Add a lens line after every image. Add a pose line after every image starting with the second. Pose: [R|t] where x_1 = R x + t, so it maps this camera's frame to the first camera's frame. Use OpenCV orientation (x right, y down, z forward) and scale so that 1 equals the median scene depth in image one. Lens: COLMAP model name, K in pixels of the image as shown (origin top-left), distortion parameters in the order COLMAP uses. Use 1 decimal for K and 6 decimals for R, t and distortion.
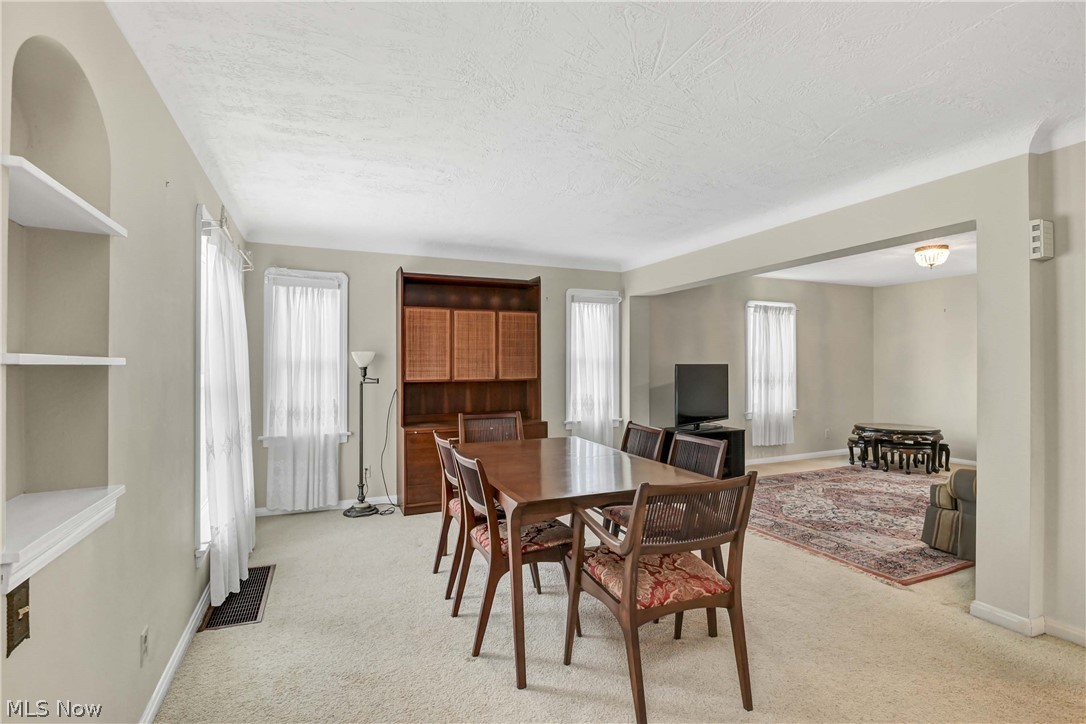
lens RADIAL K [[517.1, 0, 548.0], [0, 517.1, 365.2], [0, 0, 1]] dist [0.000693, 0.000428]
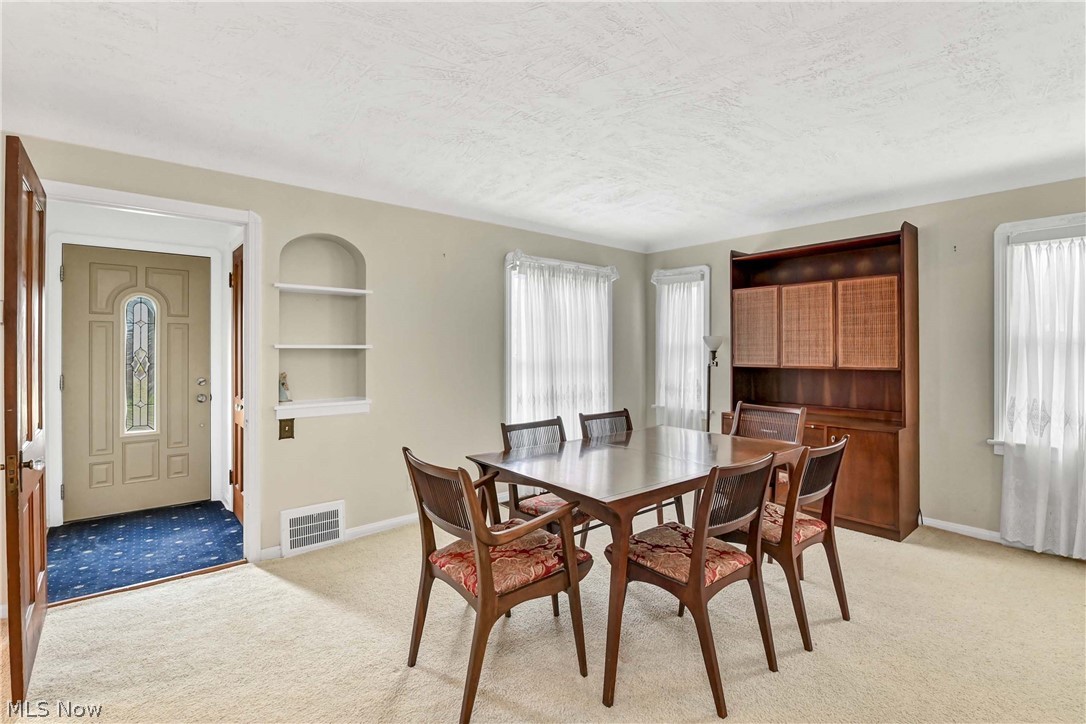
lens RADIAL K [[495.6, 0, 528.7], [0, 495.6, 346.0], [0, 0, 1]] dist [-0.020365, -0.000582]
pose [[0.277942, -0.004170, -0.960589, 0.501666], [-0.002887, 0.999982, -0.005176, 0.000109], [0.960593, 0.004212, 0.277926, 0.350217]]
